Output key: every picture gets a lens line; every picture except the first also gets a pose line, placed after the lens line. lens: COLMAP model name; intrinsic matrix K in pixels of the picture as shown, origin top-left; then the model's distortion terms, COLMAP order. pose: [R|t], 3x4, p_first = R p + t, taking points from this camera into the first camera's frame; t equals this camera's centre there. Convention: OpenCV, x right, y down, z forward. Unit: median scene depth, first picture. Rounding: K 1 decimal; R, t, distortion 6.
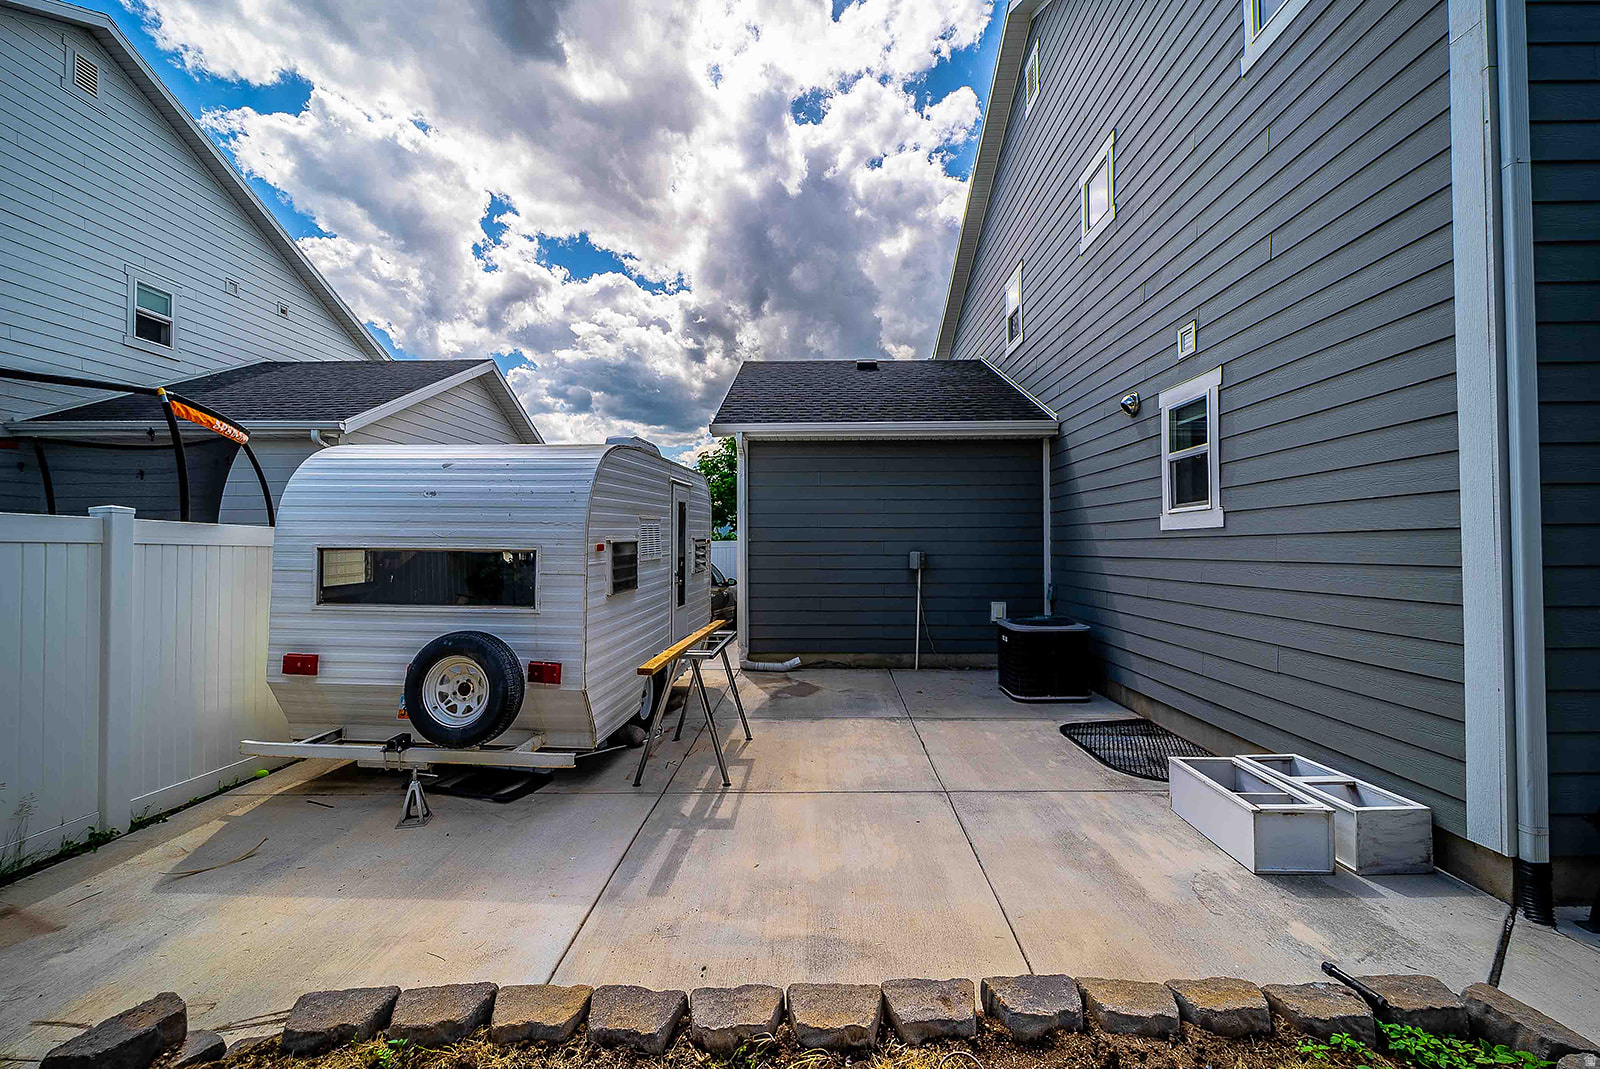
lens RADIAL K [[649.0, 0, 804.0], [0, 649.0, 541.9], [0, 0, 1]] dist [0.000962, -0.000368]
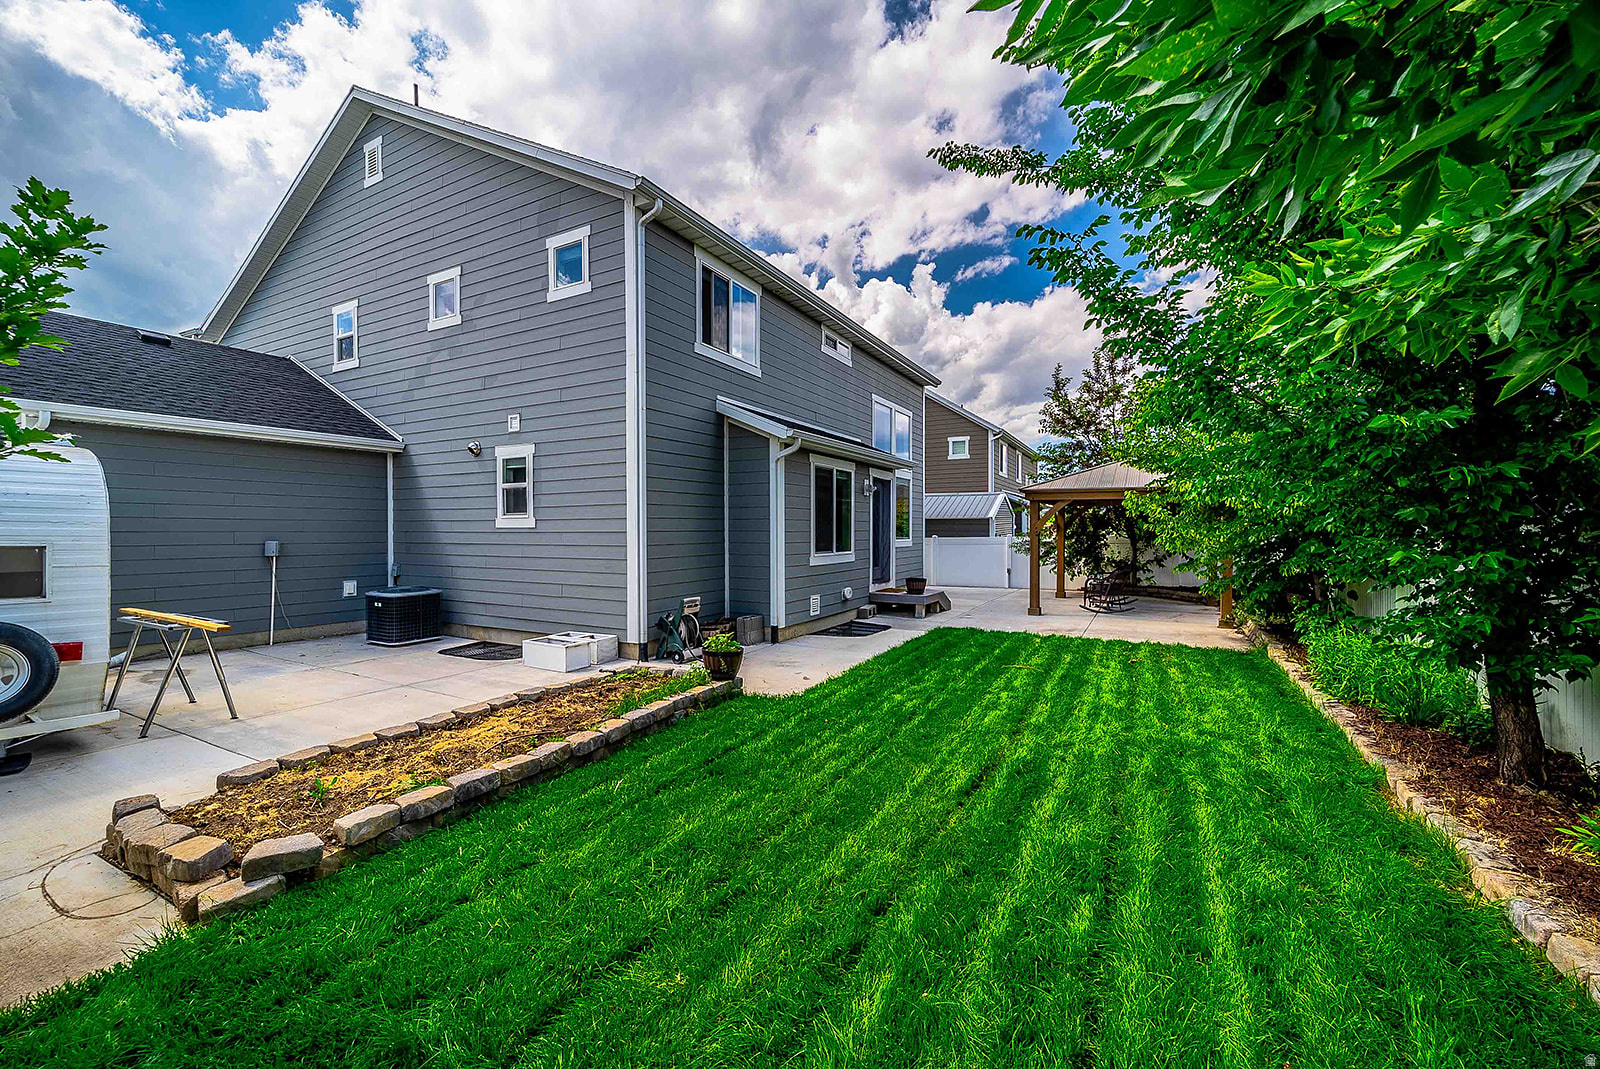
lens RADIAL K [[655.4, 0, 800.5], [0, 655.4, 513.7], [0, 0, 1]] dist [0.003794, -0.002372]
pose [[0.467515, 0.024109, 0.883656, -0.648534], [-0.008756, 0.999705, -0.022643, -0.023884], [-0.883942, 0.002848, 0.467588, -0.559843]]
